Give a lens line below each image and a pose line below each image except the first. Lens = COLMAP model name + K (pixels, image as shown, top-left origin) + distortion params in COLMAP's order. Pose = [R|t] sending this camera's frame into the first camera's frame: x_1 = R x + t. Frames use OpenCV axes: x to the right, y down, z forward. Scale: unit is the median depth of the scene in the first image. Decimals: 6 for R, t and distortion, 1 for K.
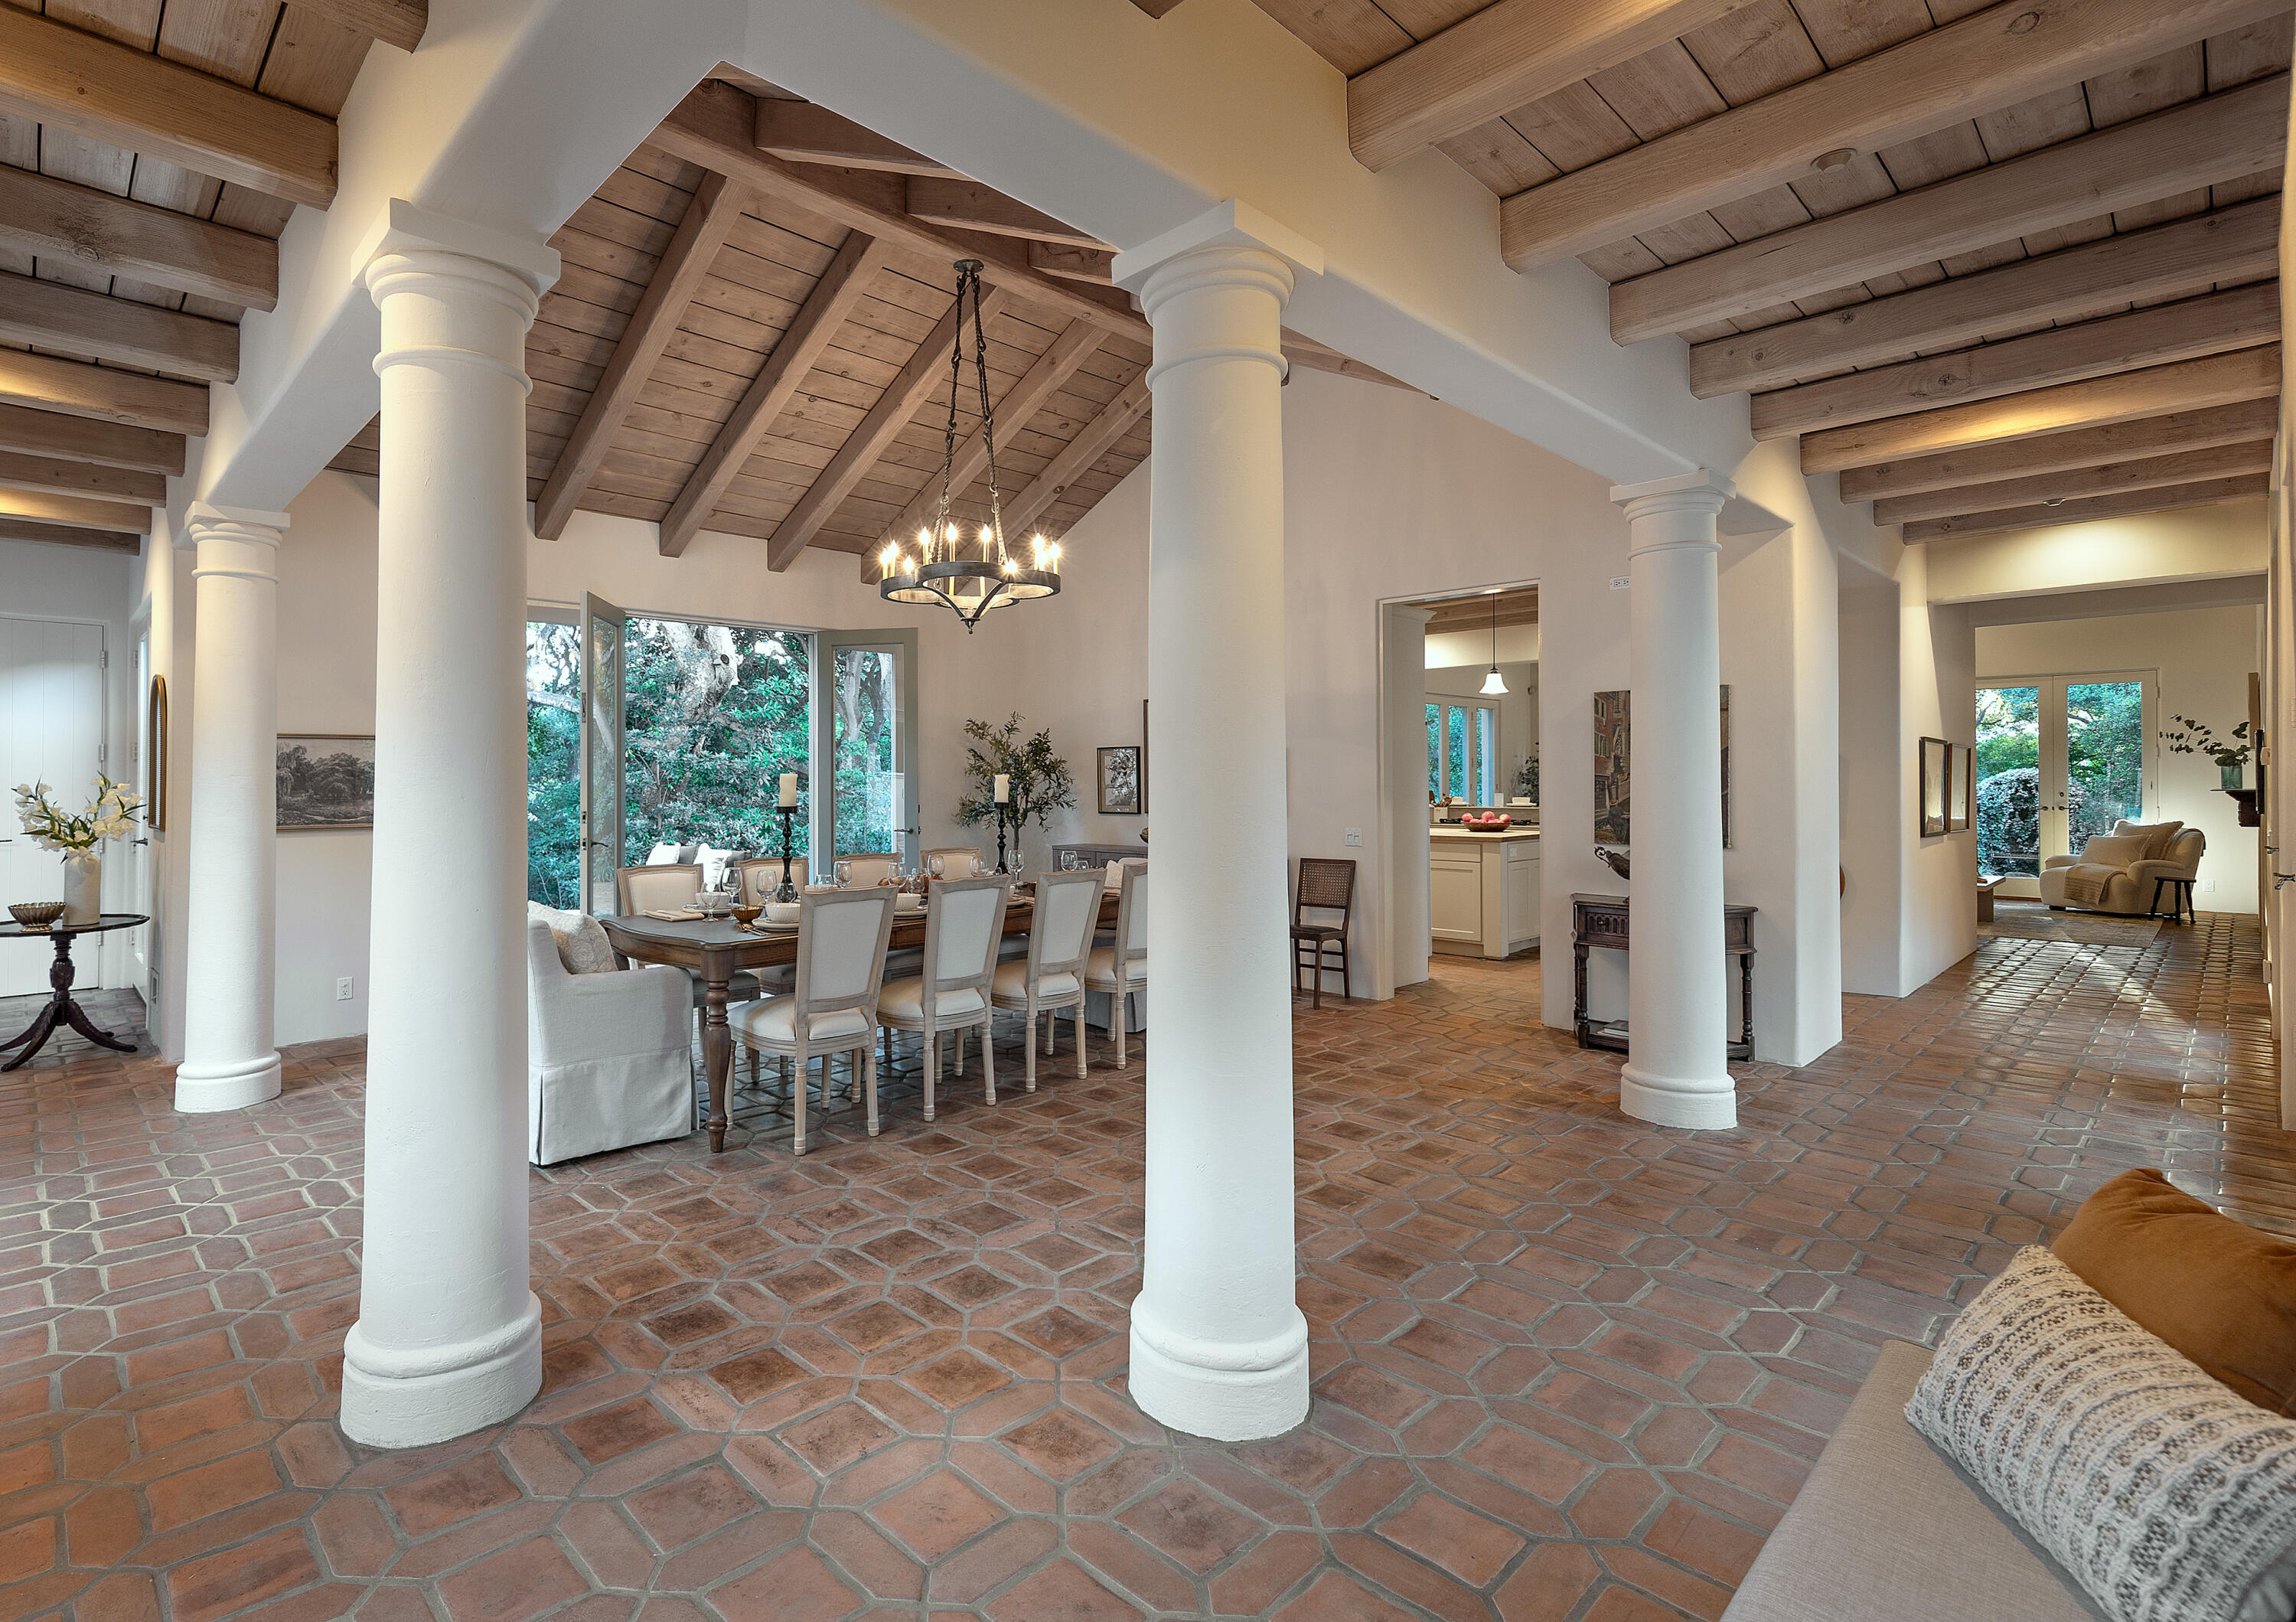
lens RADIAL K [[1106.2, 0, 1144.8], [0, 1106.2, 791.4], [0, 0, 1]] dist [0.000820, 0.000009]
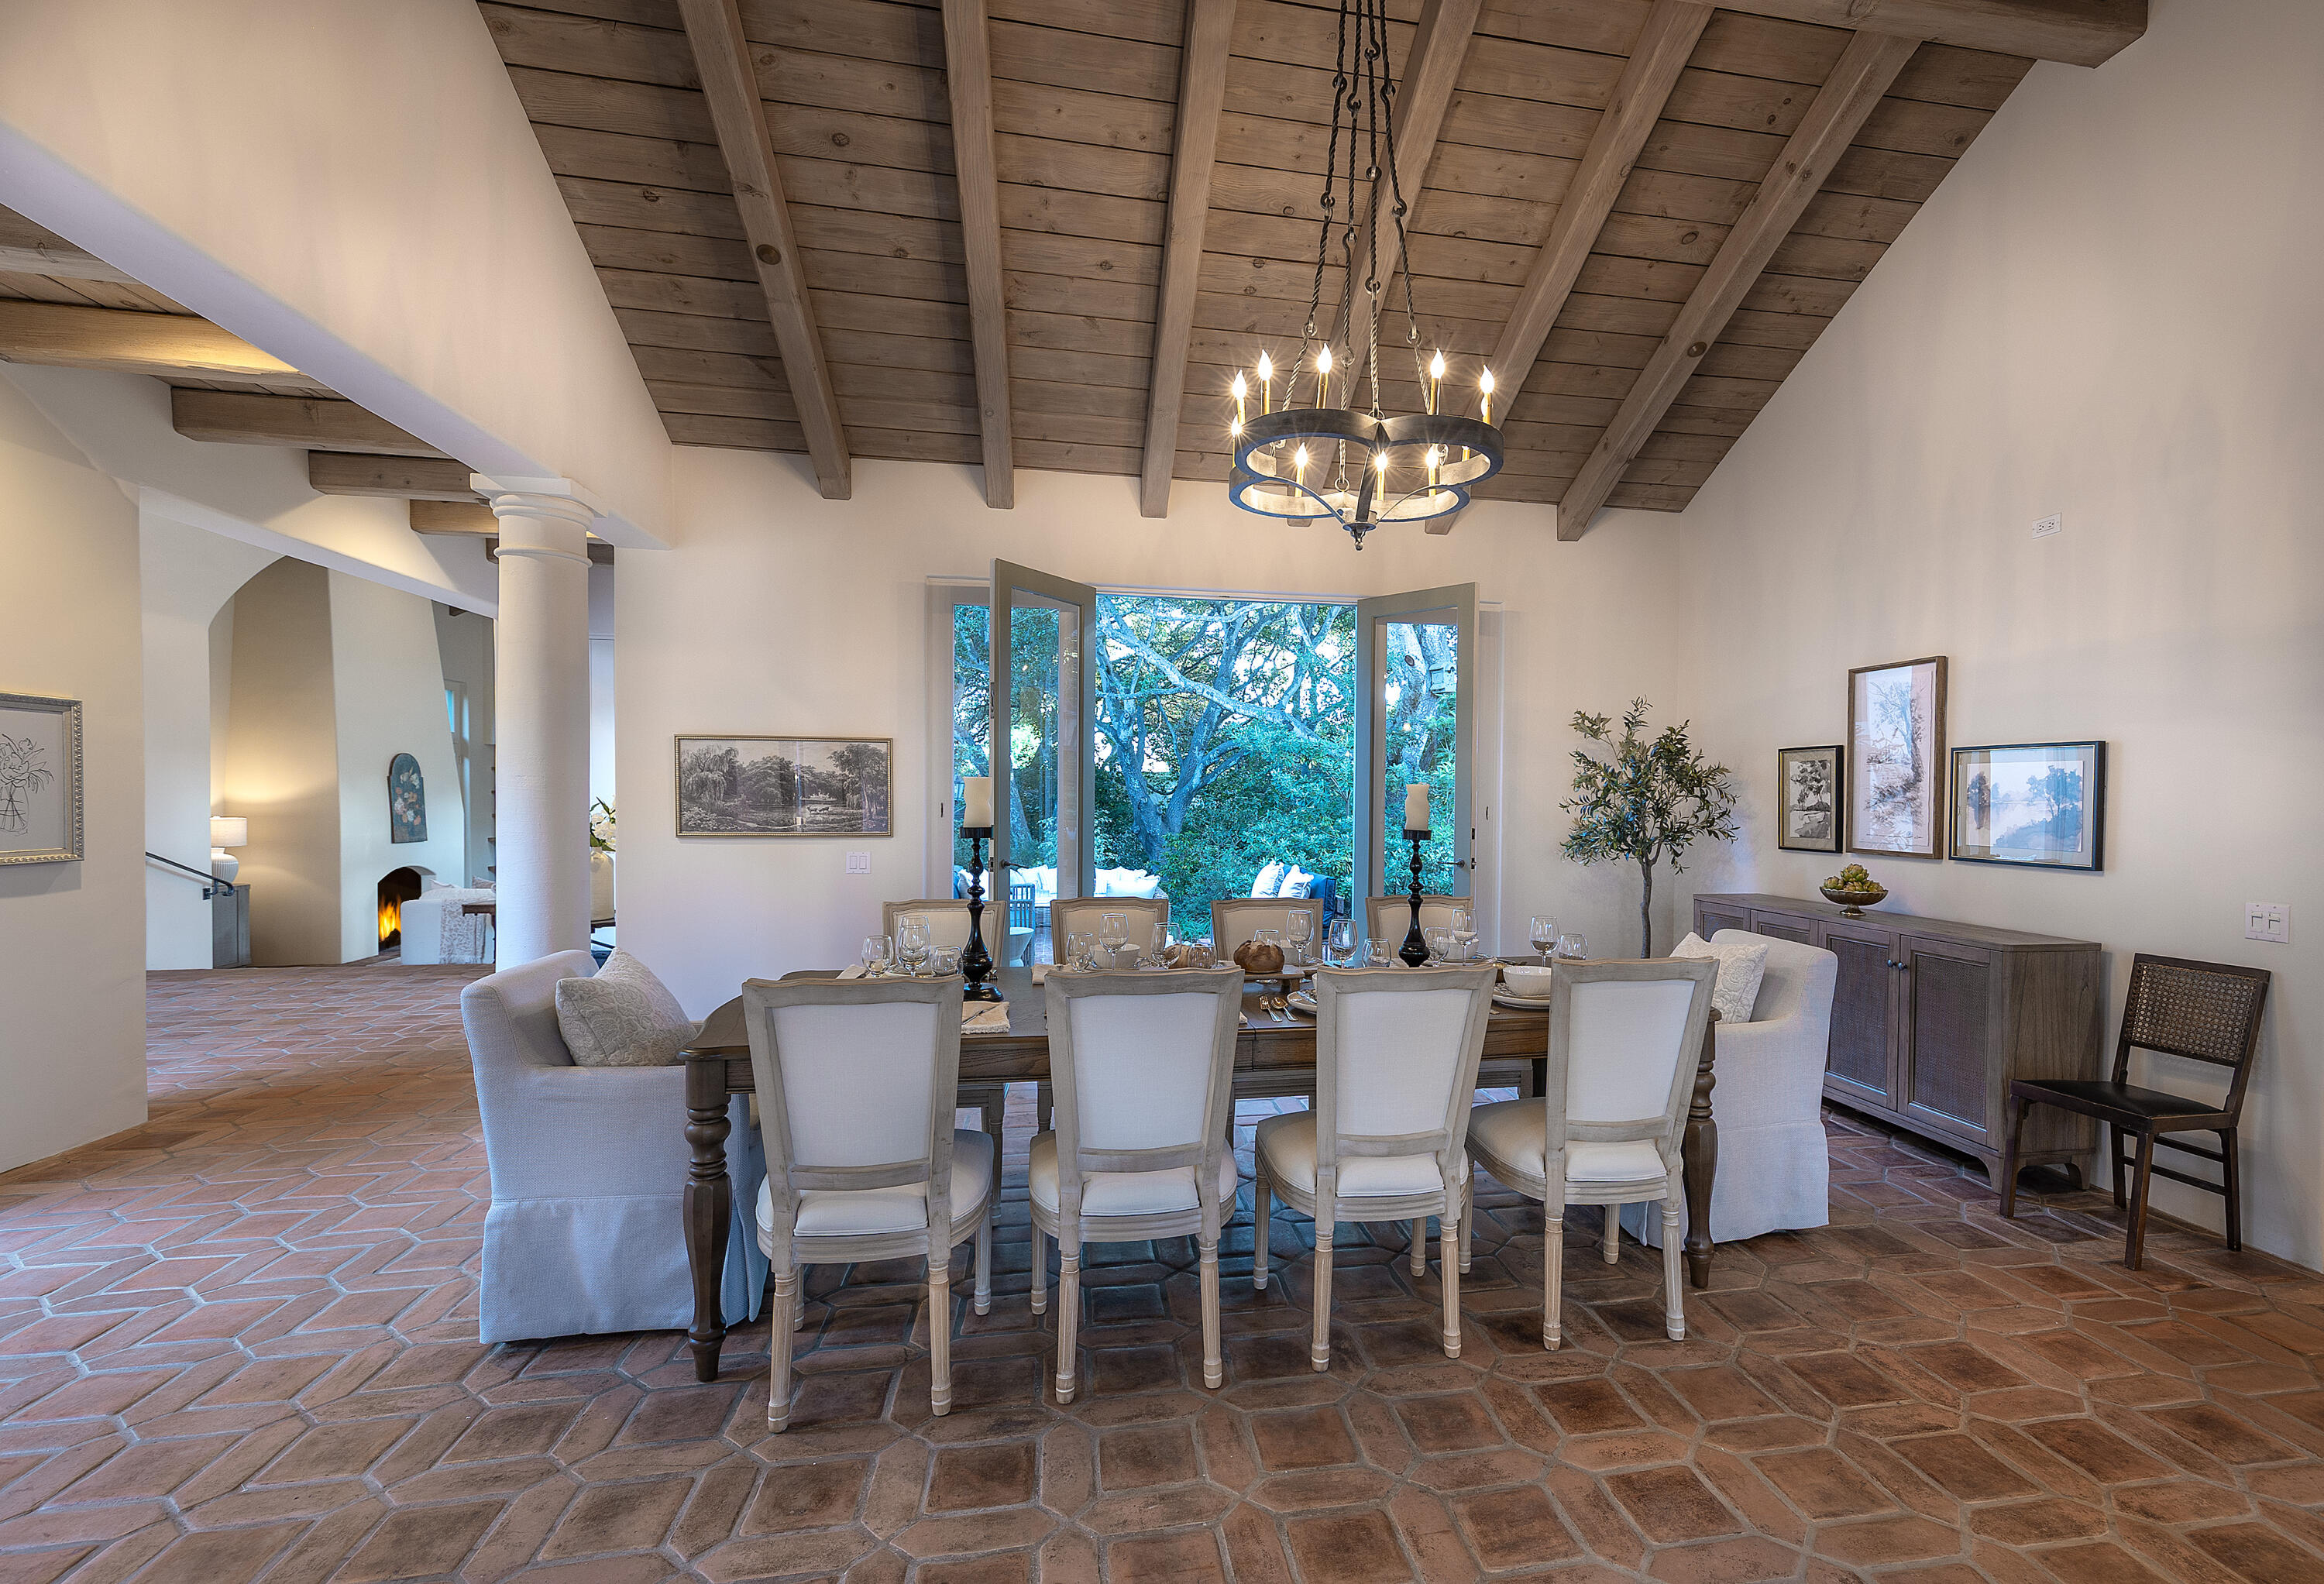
lens RADIAL K [[1114.3, 0, 1259.0], [0, 1114.3, 831.9], [0, 0, 1]] dist [0.005636, 0.000355]
pose [[0.811621, 0.031723, -0.583322, 0.116610], [-0.019427, 0.999438, 0.027323, -0.003116], [0.583861, -0.010844, 0.811781, 0.347876]]
